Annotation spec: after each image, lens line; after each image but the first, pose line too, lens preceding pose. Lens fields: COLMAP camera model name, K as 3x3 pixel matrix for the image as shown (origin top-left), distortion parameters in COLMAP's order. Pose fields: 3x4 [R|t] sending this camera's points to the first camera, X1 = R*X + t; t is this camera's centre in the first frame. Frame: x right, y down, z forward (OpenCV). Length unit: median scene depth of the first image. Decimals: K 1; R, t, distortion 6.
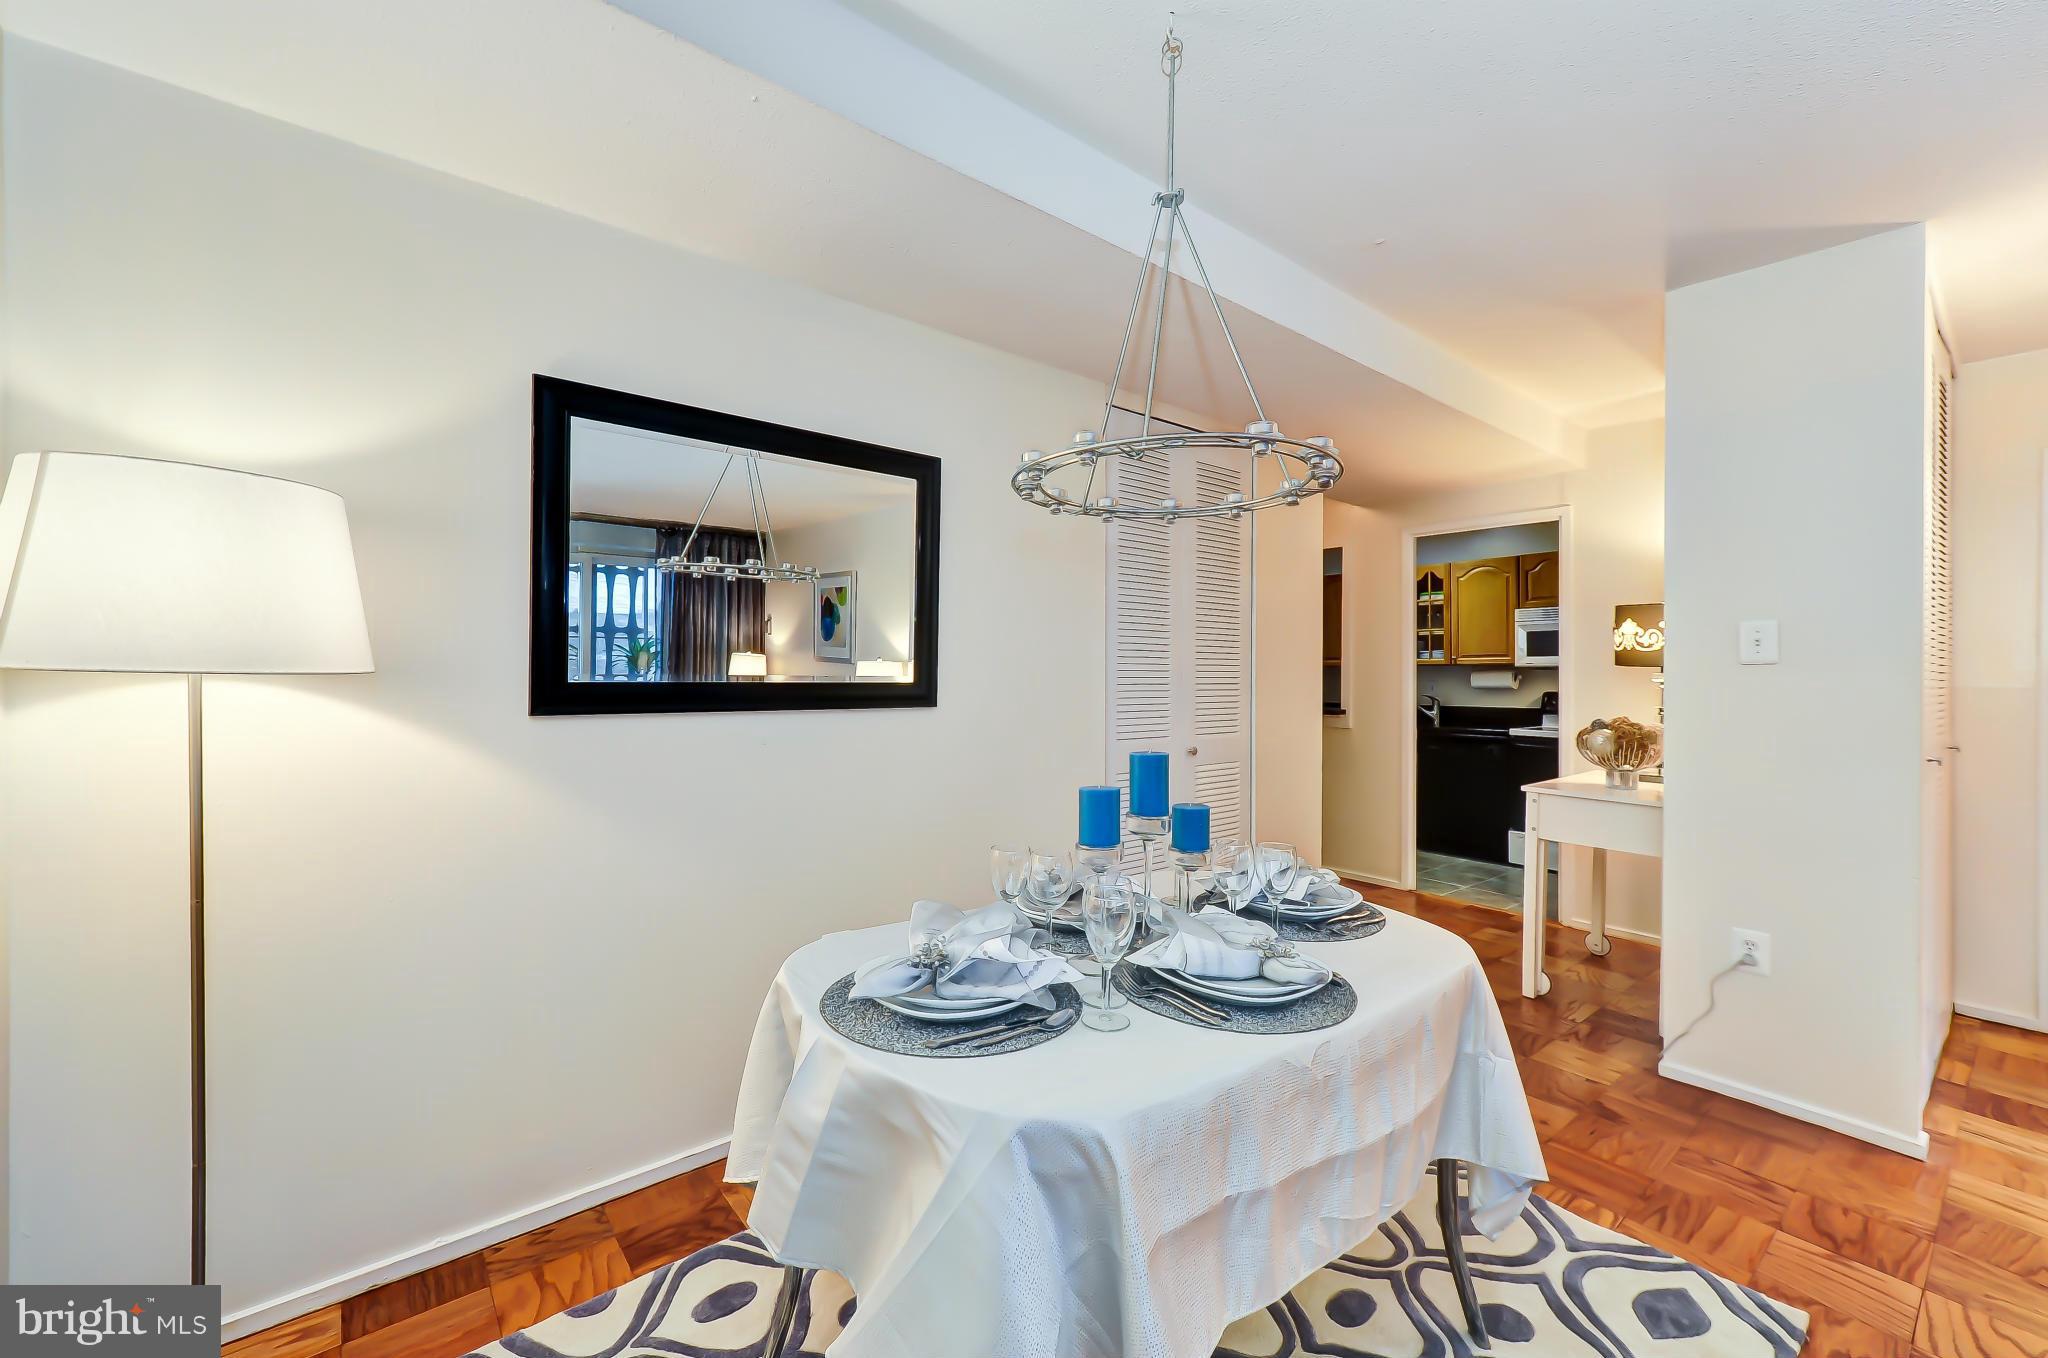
lens RADIAL K [[837.4, 0, 1029.2], [0, 837.4, 669.0], [0, 0, 1]] dist [0.016467, -0.000175]
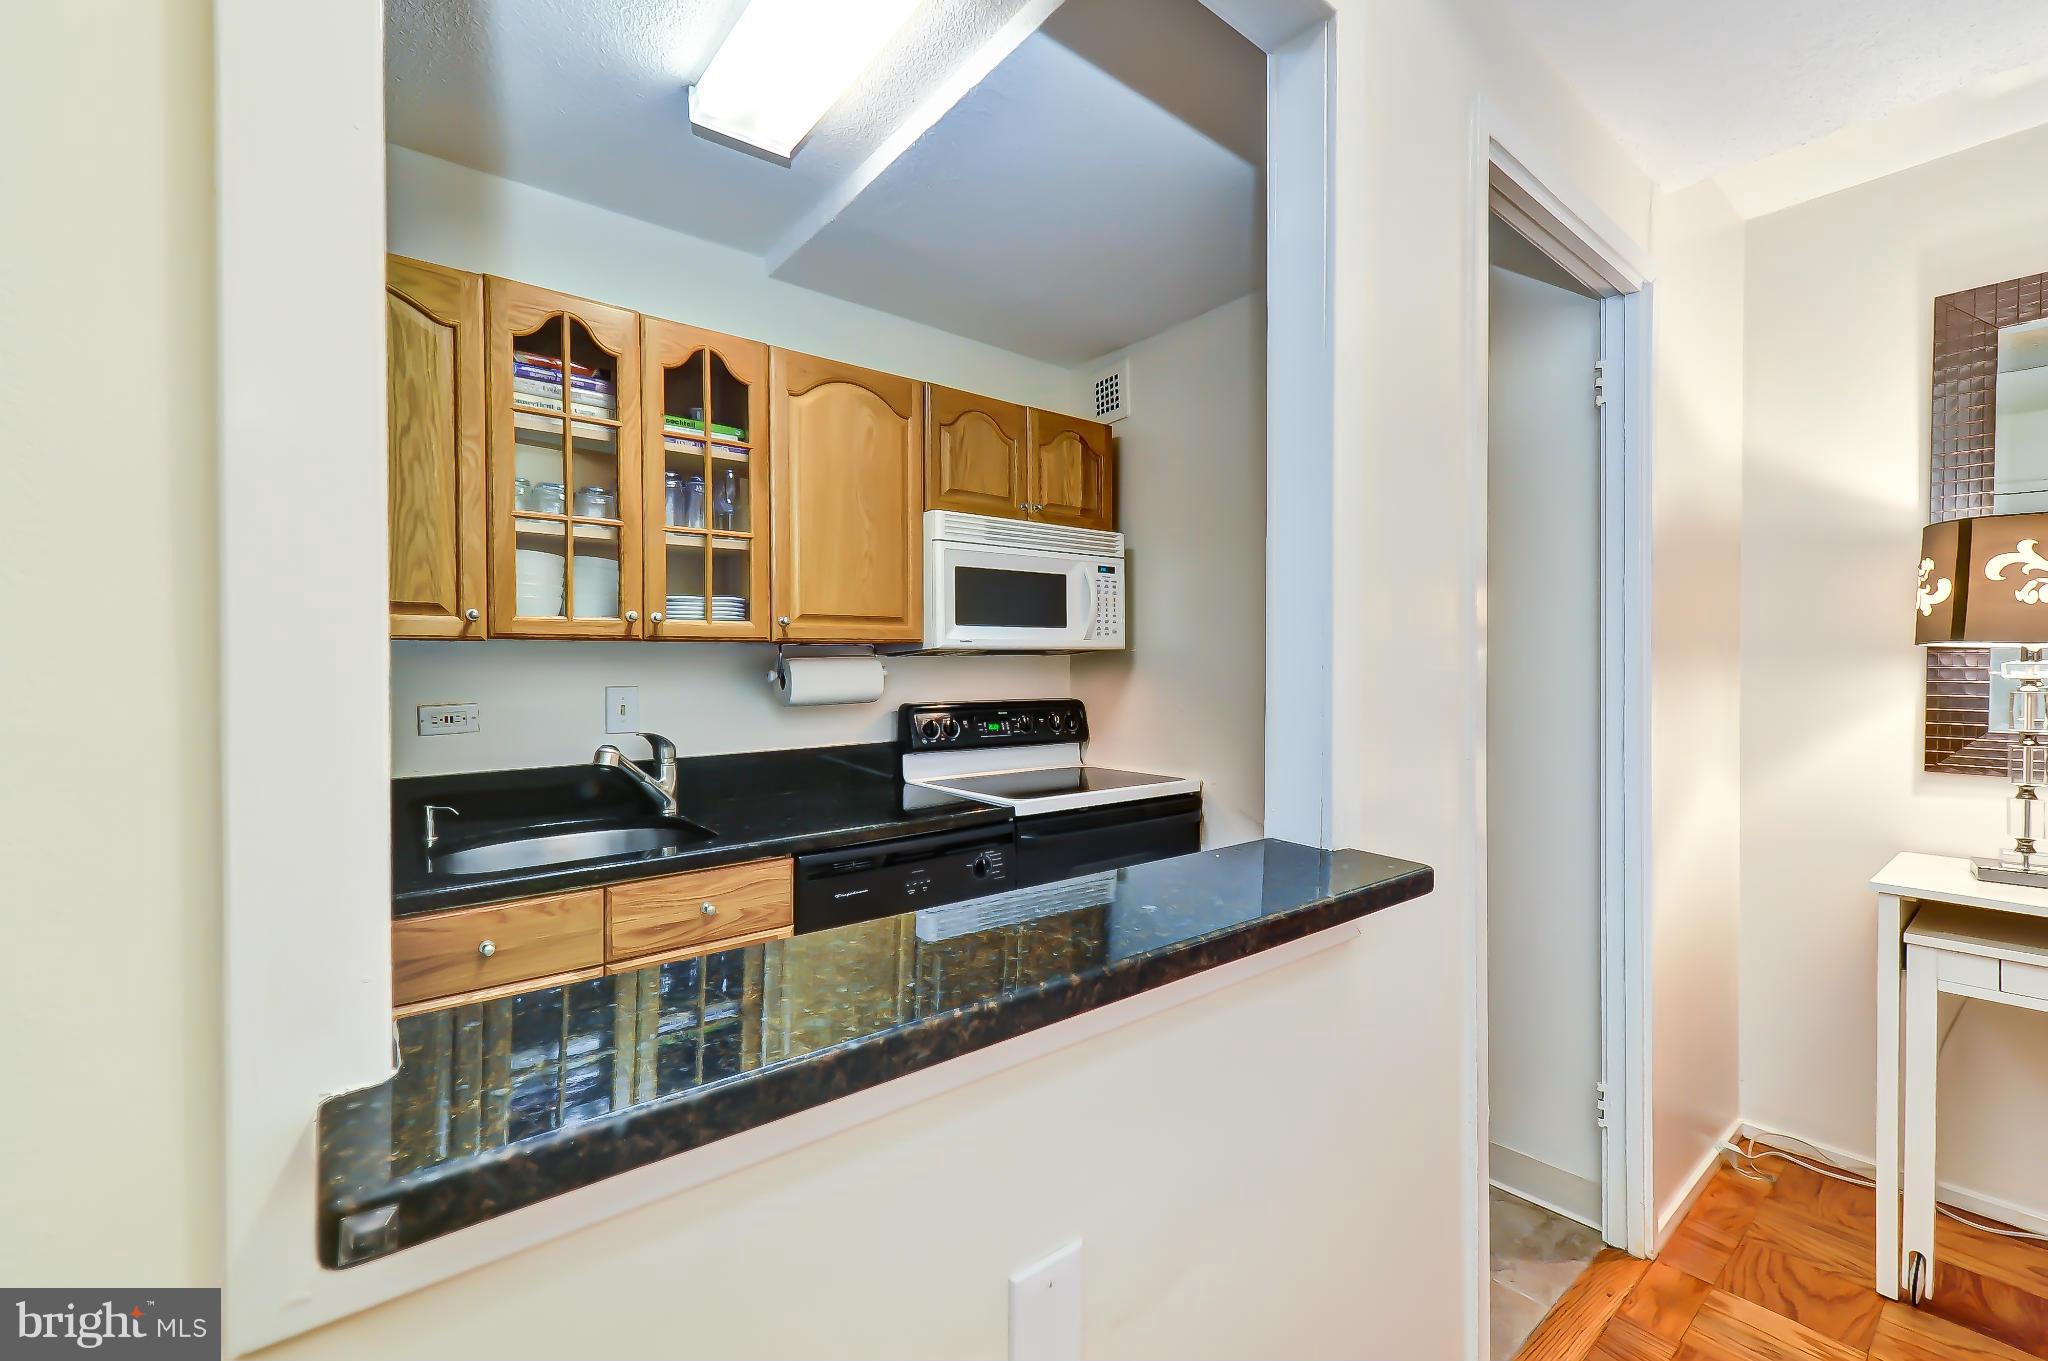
lens RADIAL K [[837.4, 0, 1010.4], [0, 837.4, 684.3], [0, 0, 1]] dist [0.016467, -0.000175]
pose [[0.018854, -0.028919, 0.999404, 0.153868], [-0.002058, 0.999578, 0.028963, 0.002813], [-0.999820, -0.002602, 0.018786, 0.901911]]
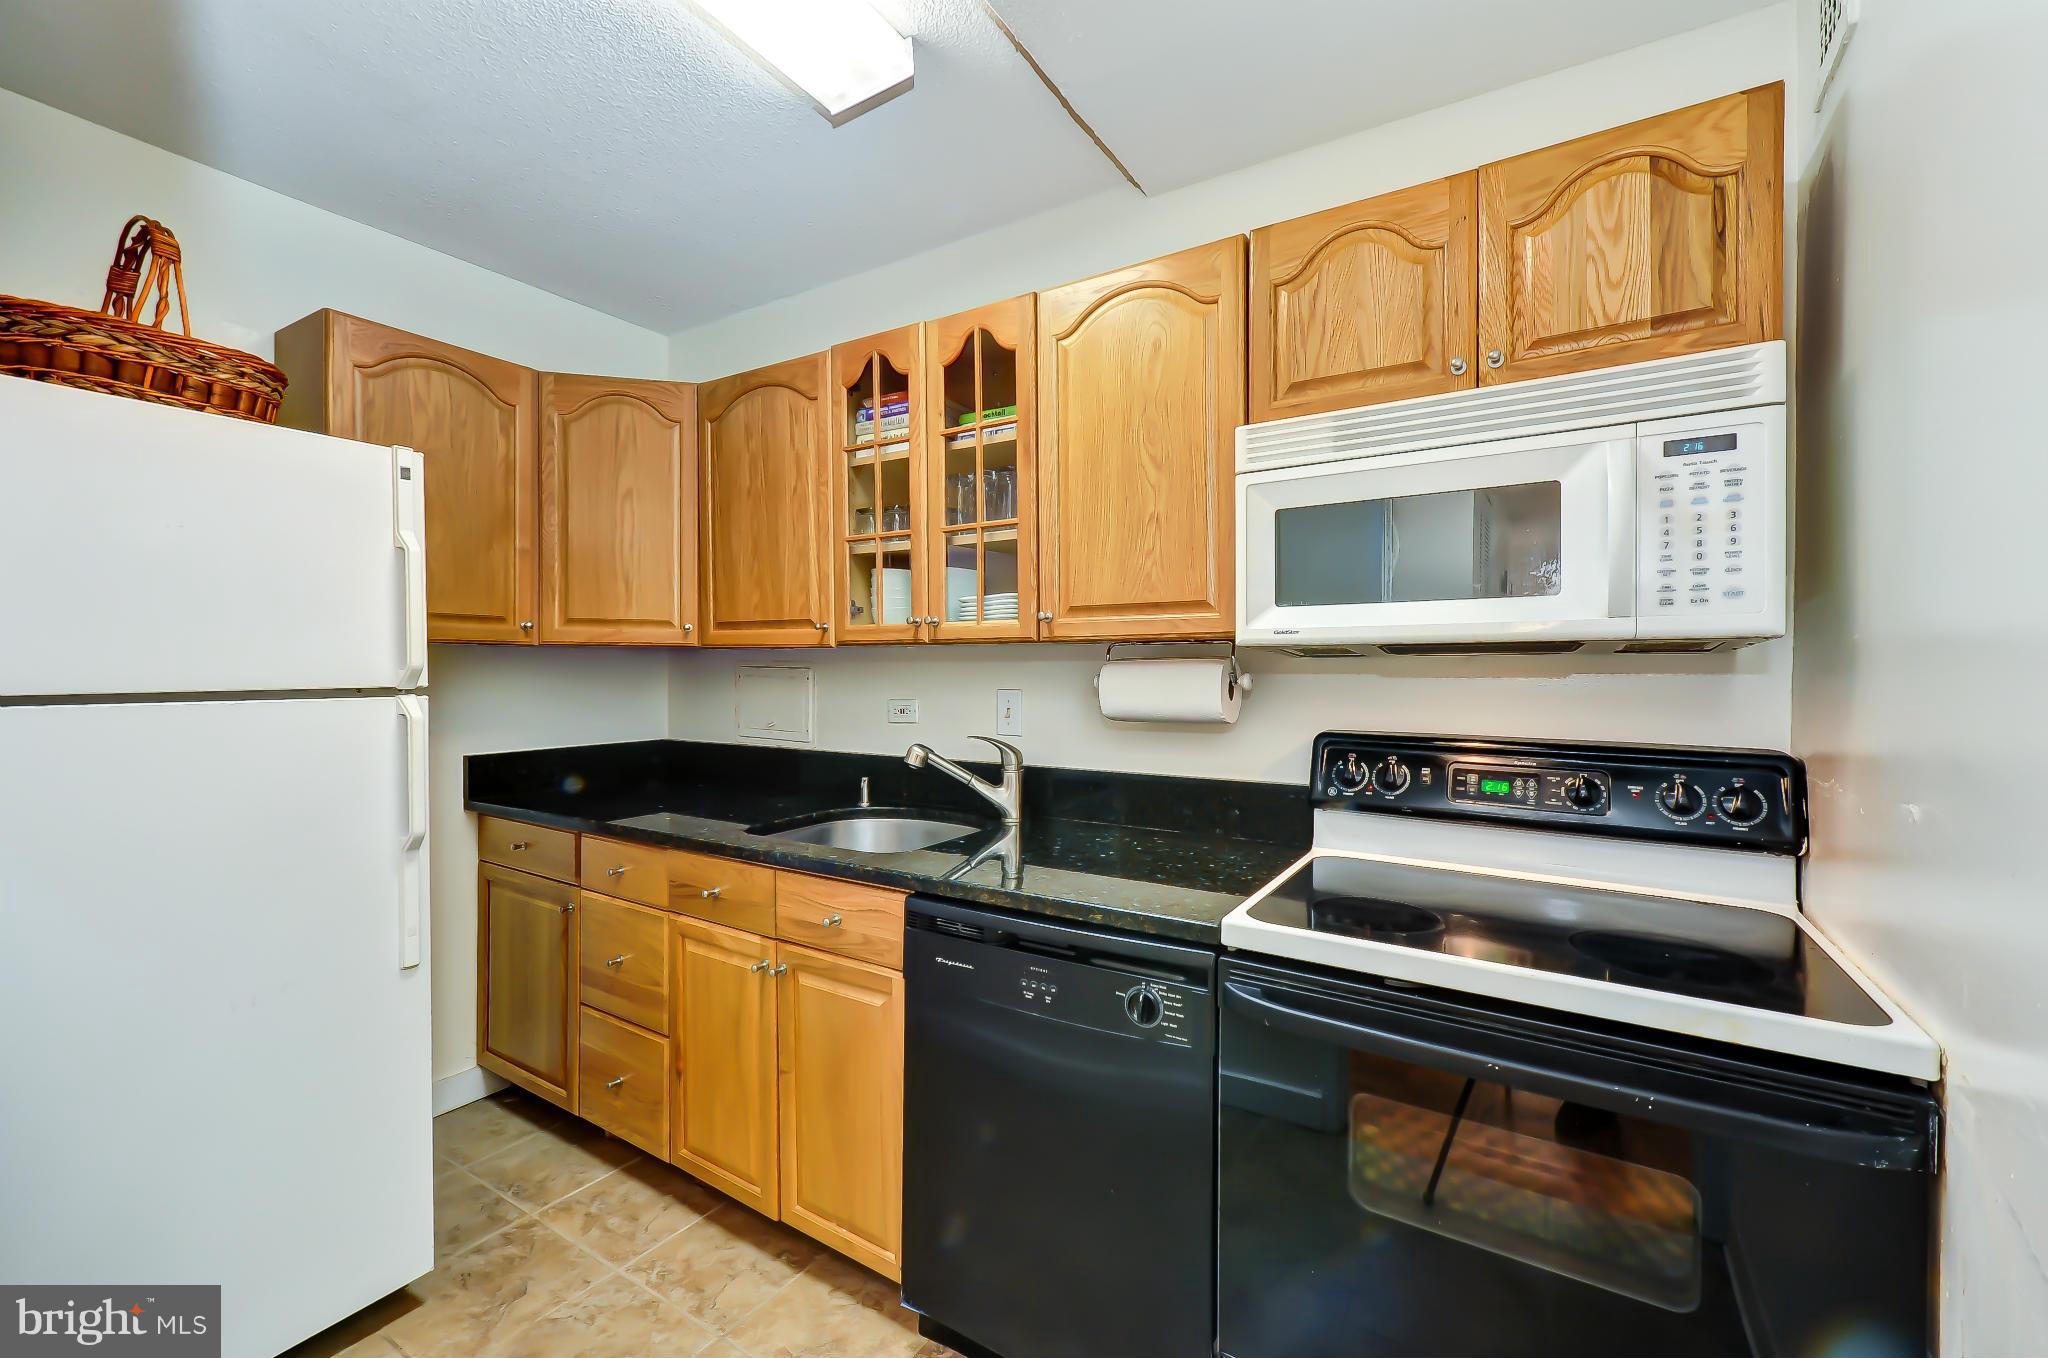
lens RADIAL K [[837.4, 0, 1025.7], [0, 837.4, 665.5], [0, 0, 1]] dist [0.016467, -0.000175]
pose [[0.945440, -0.006562, 0.325731, 0.404873], [0.002985, 0.999930, 0.011479, 0.000419], [-0.325784, -0.009881, 0.945393, 0.728845]]
